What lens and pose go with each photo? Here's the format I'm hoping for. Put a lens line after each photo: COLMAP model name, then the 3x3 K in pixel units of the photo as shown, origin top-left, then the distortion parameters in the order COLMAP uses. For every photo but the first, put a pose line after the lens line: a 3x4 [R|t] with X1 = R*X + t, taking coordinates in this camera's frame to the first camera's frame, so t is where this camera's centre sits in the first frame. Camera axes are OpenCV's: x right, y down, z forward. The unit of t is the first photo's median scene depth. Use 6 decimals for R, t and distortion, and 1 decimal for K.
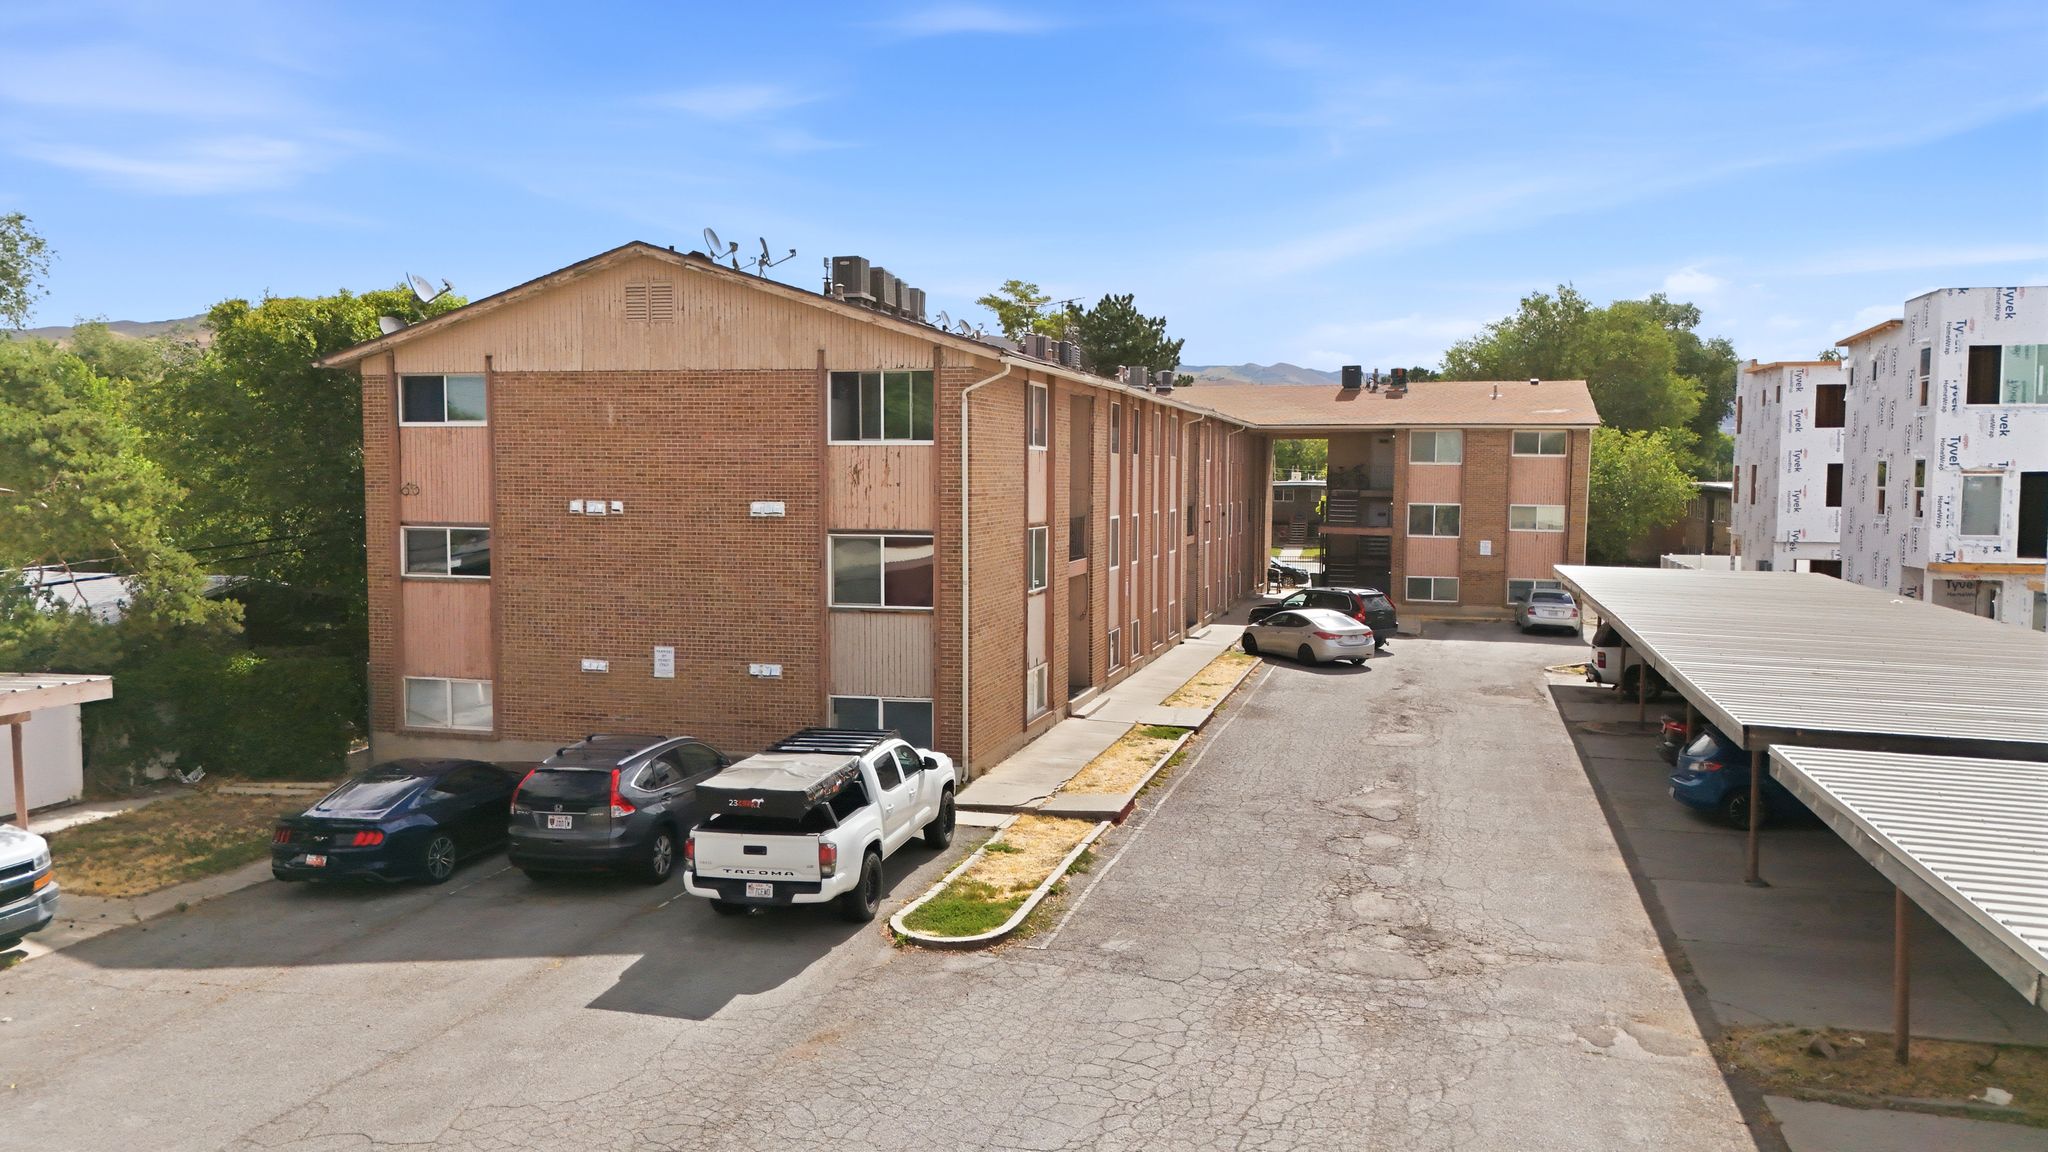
lens RADIAL K [[1510.2, 0, 1024.0], [0, 1510.2, 576.0], [0, 0, 1]] dist [0.044671, -0.001112]
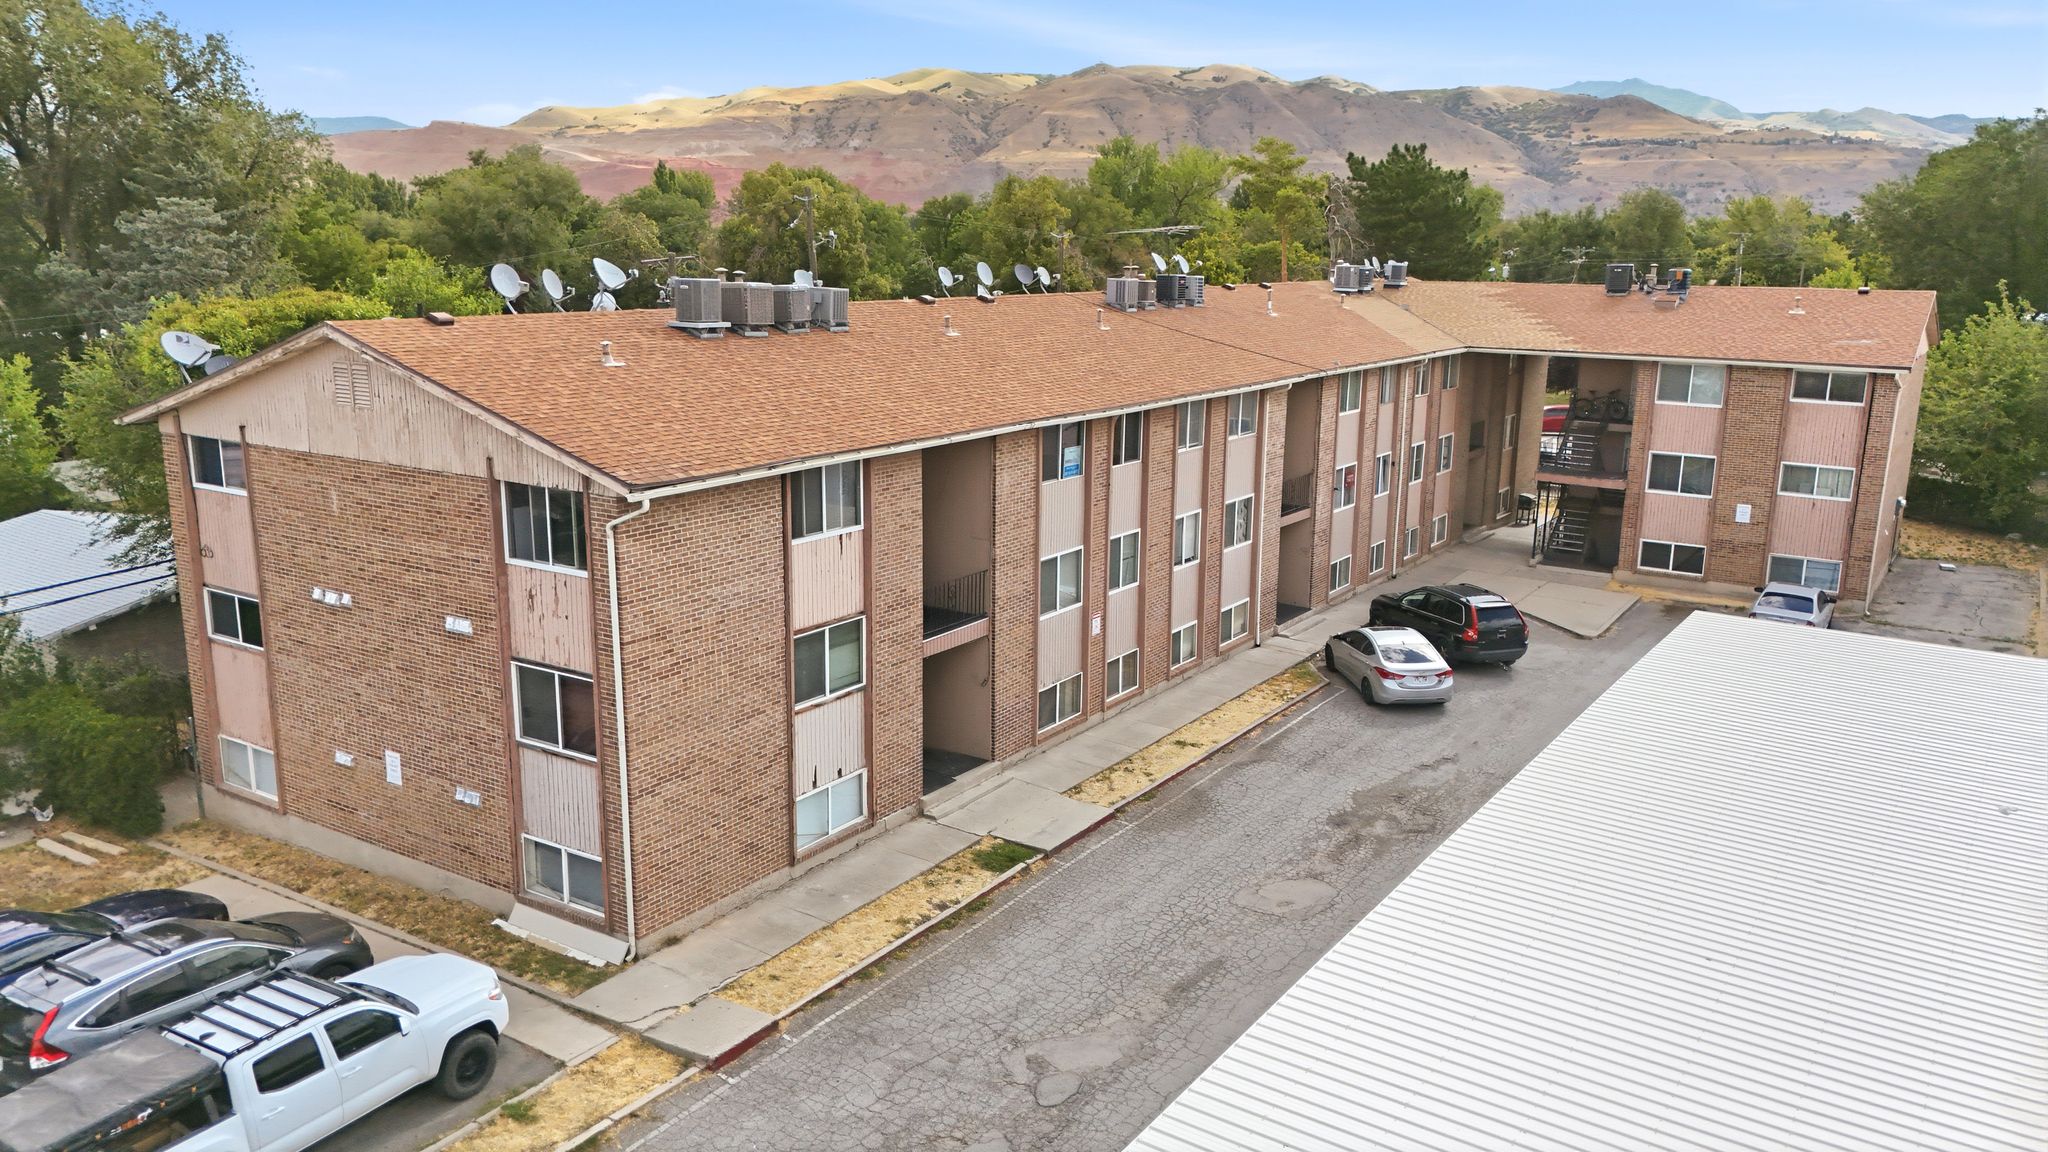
lens RADIAL K [[1510.2, 0, 1024.0], [0, 1510.2, 576.0], [0, 0, 1]] dist [0.044671, -0.001112]
pose [[0.948842, 0.071314, -0.307593, 0.407432], [-0.024320, 0.987773, 0.153990, -0.211700], [0.314813, -0.138631, 0.938975, 0.252093]]
